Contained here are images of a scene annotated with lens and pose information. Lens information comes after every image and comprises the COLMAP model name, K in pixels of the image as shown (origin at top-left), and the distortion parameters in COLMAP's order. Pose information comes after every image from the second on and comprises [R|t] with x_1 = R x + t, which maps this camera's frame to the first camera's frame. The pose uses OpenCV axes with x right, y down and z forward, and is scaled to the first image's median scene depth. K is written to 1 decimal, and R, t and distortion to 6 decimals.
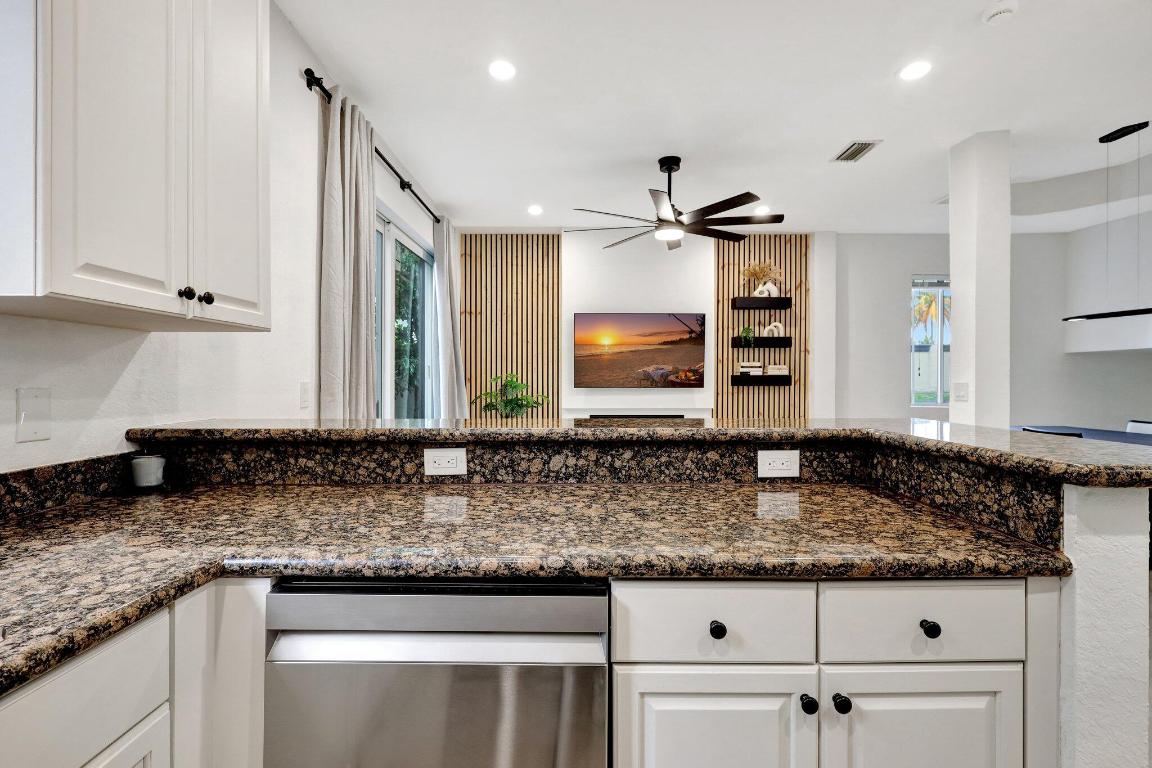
lens RADIAL K [[534.7, 0, 576.0], [0, 534.7, 384.0], [0, 0, 1]] dist [-0.004294, -0.000604]
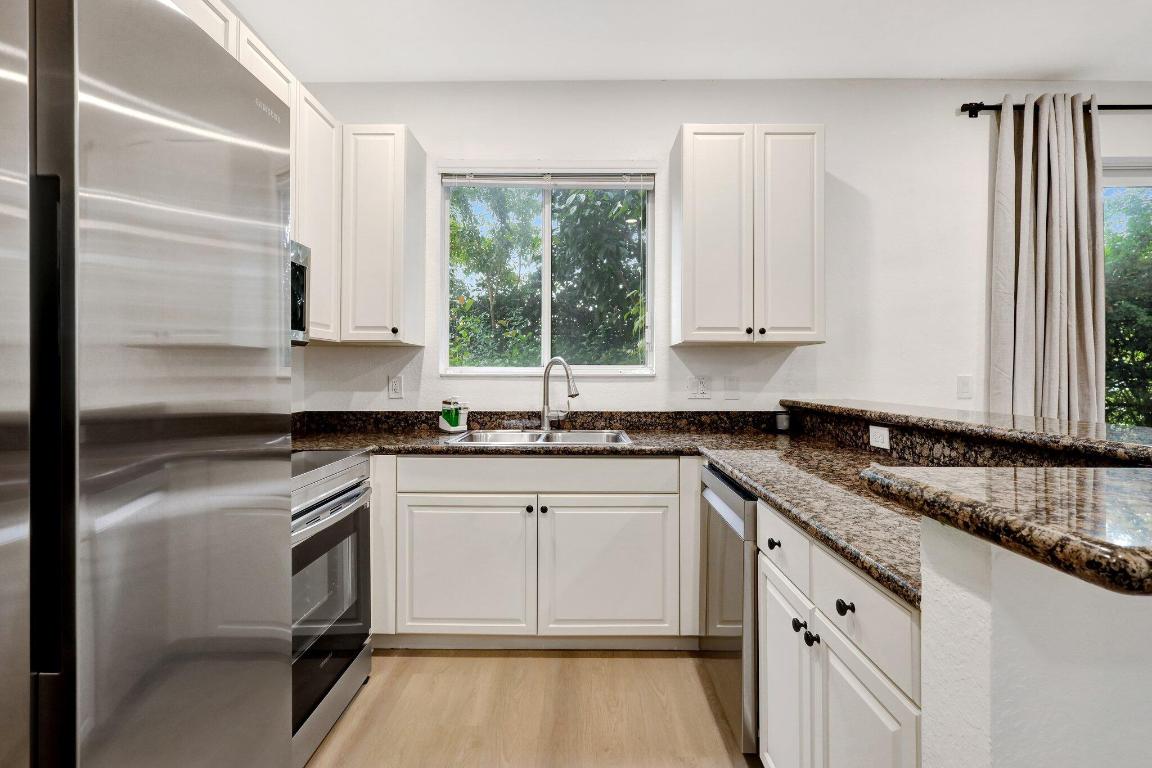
lens RADIAL K [[535.1, 0, 579.1], [0, 535.1, 366.6], [0, 0, 1]] dist [-0.001894, -0.000081]
pose [[-0.008327, -0.010505, -0.999910, 0.291800], [-0.010219, 0.999893, -0.010420, -0.000932], [0.999913, 0.010132, -0.008433, 0.079468]]
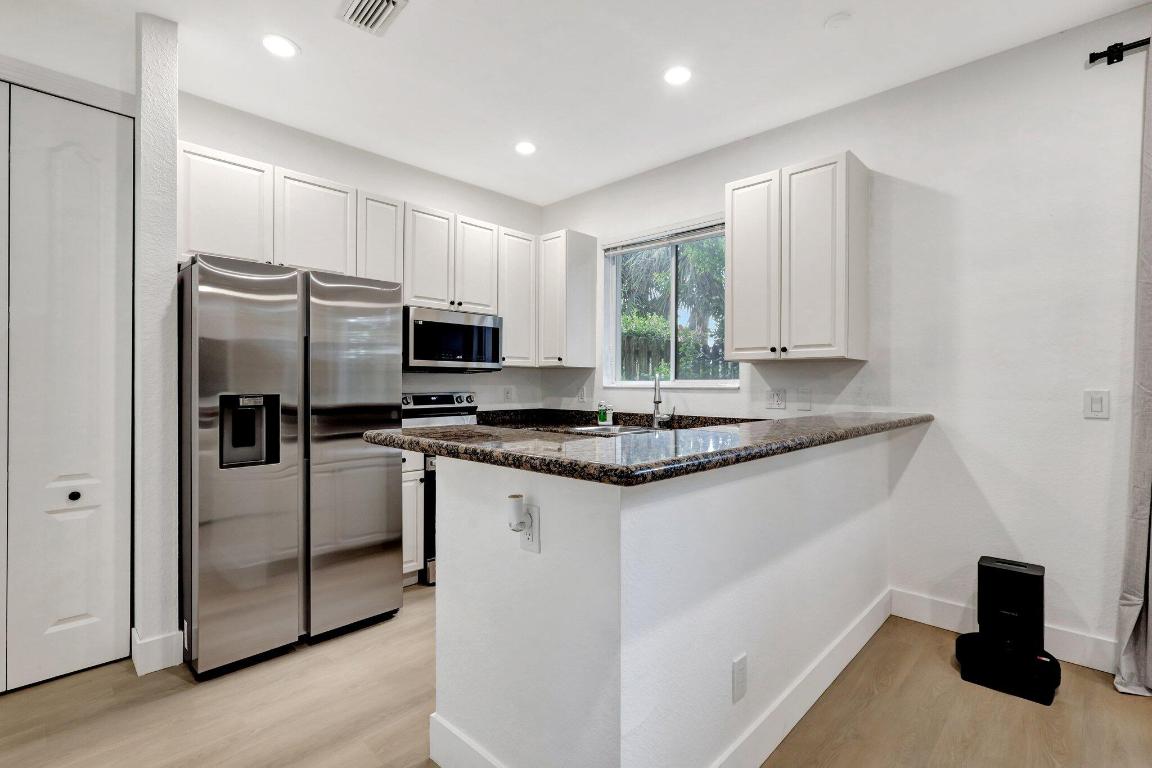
lens RADIAL K [[534.7, 0, 576.0], [0, 534.7, 384.0], [0, 0, 1]] dist [-0.004294, -0.000604]
pose [[-0.692997, -0.002614, -0.720935, 0.350984], [-0.009168, 0.999945, 0.005187, -0.004665], [0.720882, 0.010204, -0.692983, 0.441826]]
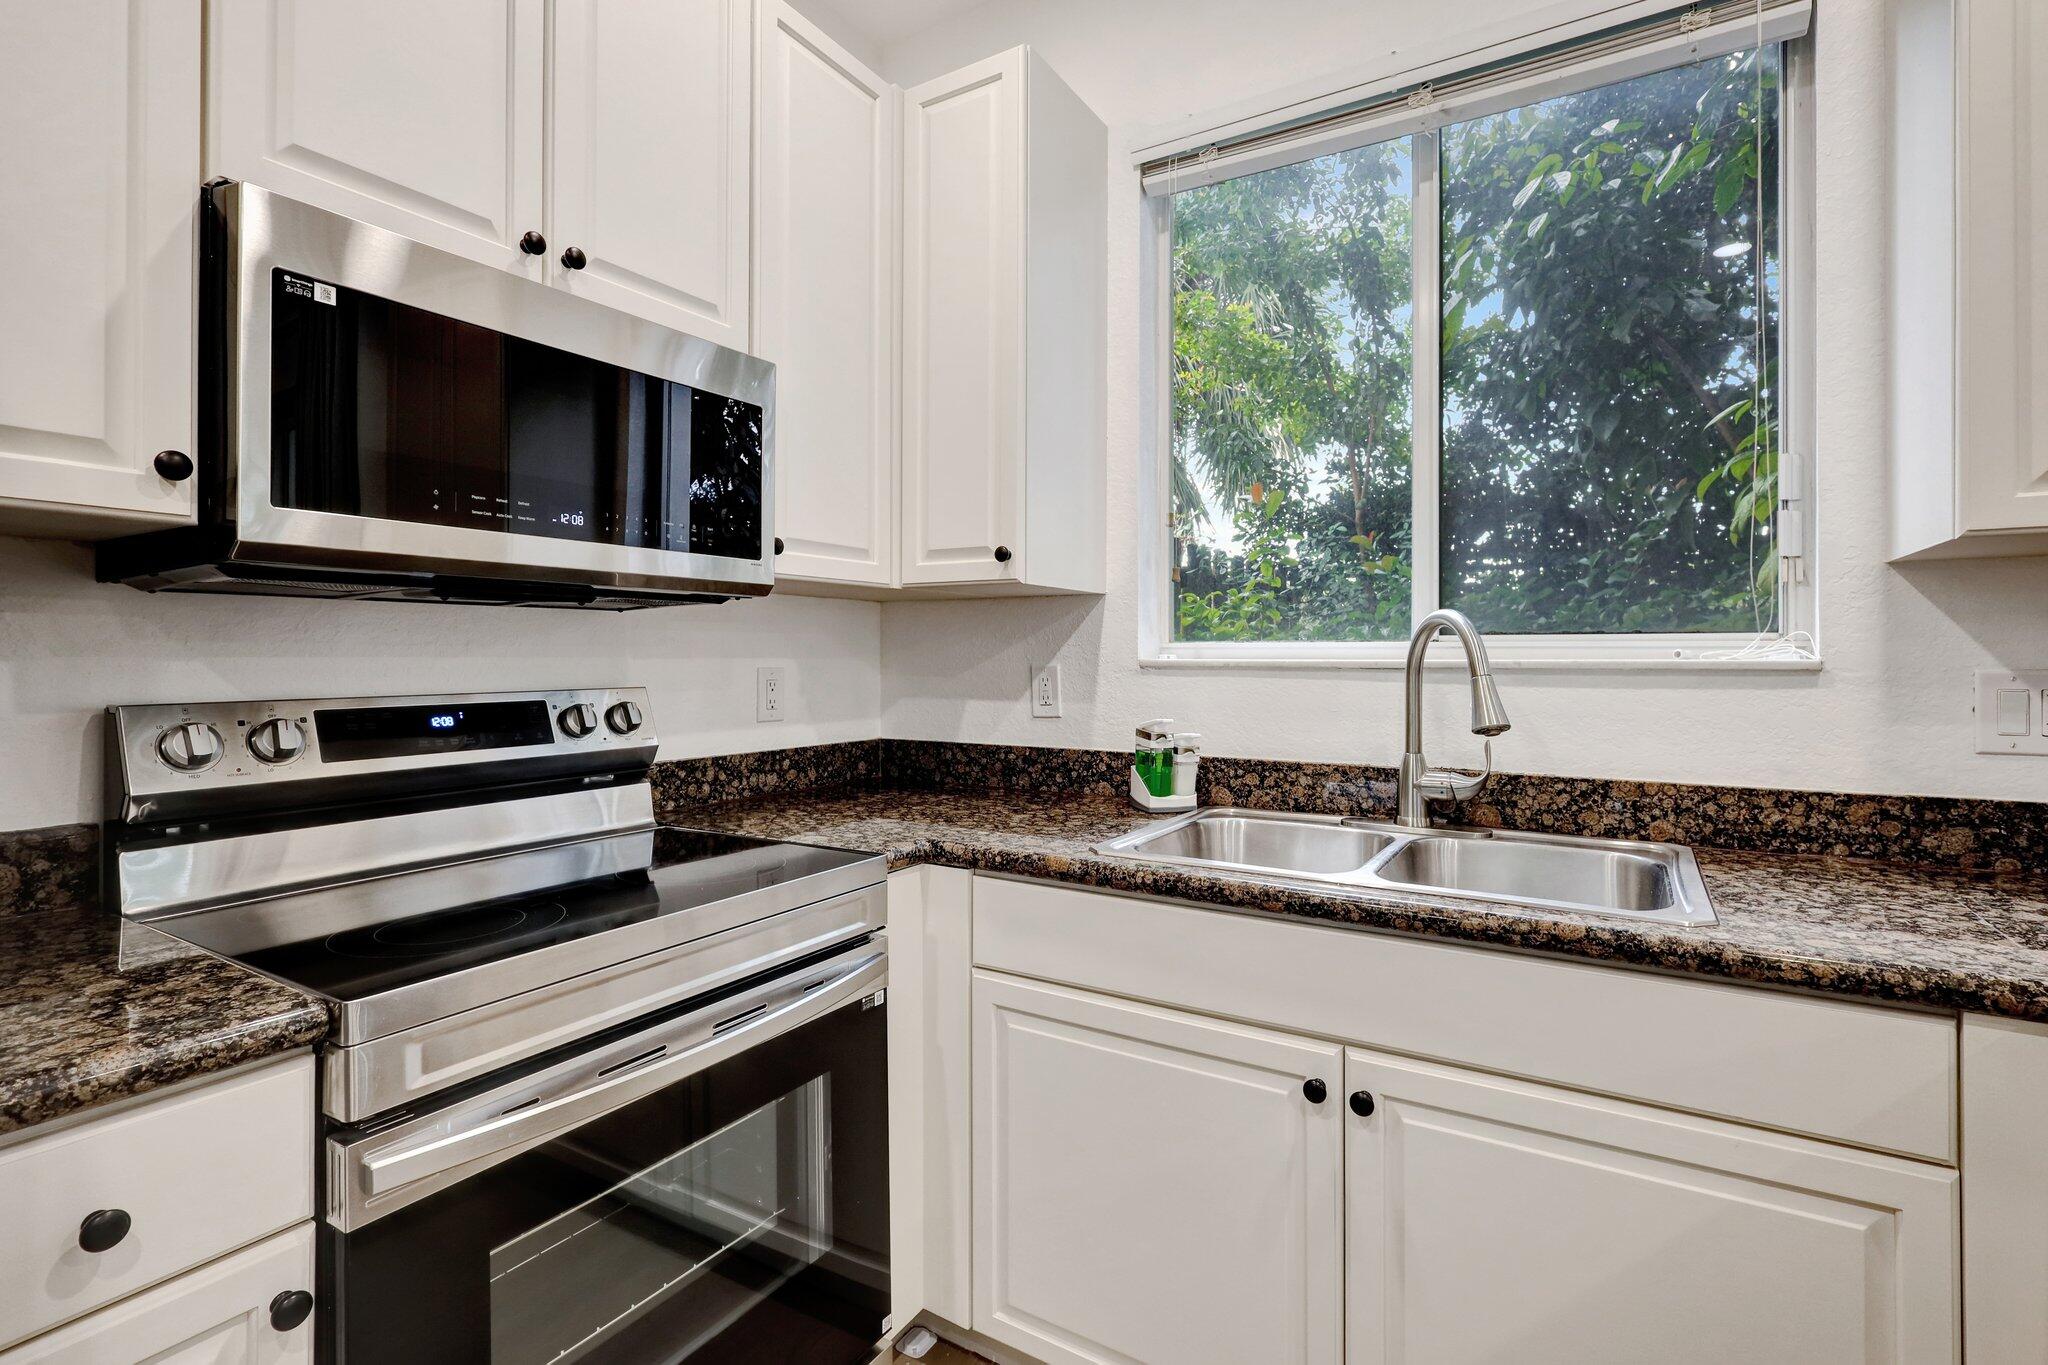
lens RADIAL K [[964.8, 0, 1026.7], [0, 964.8, 650.2], [0, 0, 1]] dist [-0.000210, -0.000360]
pose [[-0.523579, -0.005259, -0.851961, 0.118951], [-0.007013, 0.999974, -0.001863, -0.001020], [0.851948, 0.005000, -0.523602, 0.100860]]
